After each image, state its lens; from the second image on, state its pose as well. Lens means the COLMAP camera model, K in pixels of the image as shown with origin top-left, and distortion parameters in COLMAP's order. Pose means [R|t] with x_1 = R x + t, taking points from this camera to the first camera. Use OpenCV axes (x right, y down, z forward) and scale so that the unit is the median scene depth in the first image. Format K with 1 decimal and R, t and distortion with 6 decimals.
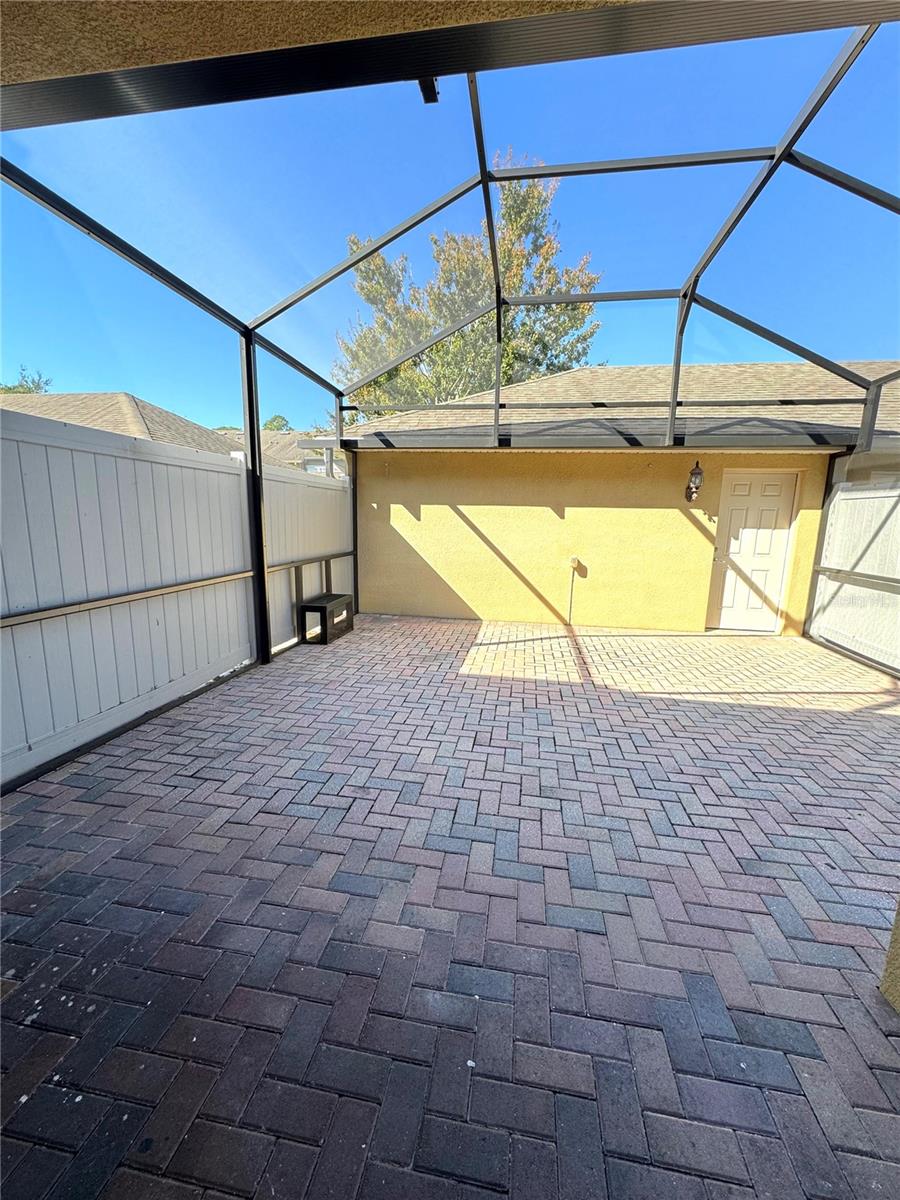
lens RADIAL K [[478.8, 0, 451.9], [0, 478.8, 602.0], [0, 0, 1]] dist [-0.003300, 0.000813]
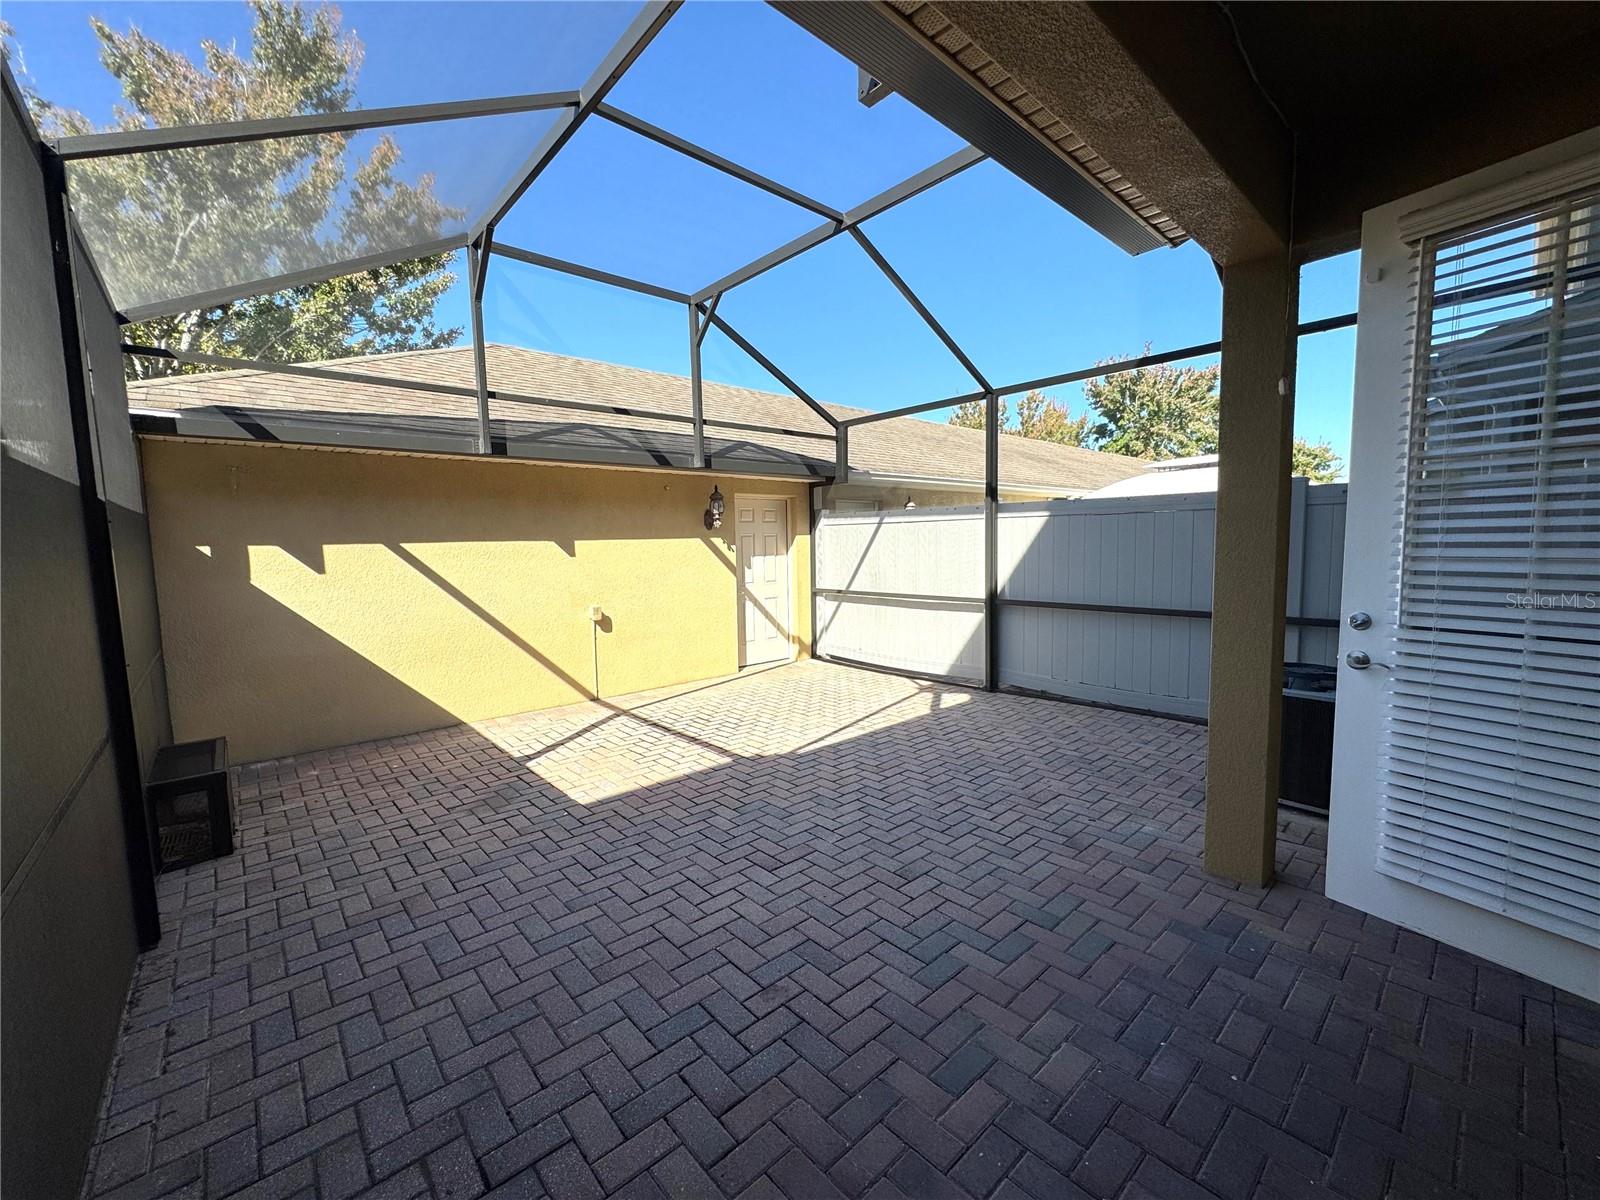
lens RADIAL K [[638.4, 0, 806.0], [0, 638.4, 597.1], [0, 0, 1]] dist [-0.003300, 0.000813]
pose [[0.629031, -0.102354, 0.770612, -0.345999], [0.165289, 0.986237, -0.003927, -0.059184], [-0.759605, 0.129844, 0.637292, 0.146969]]
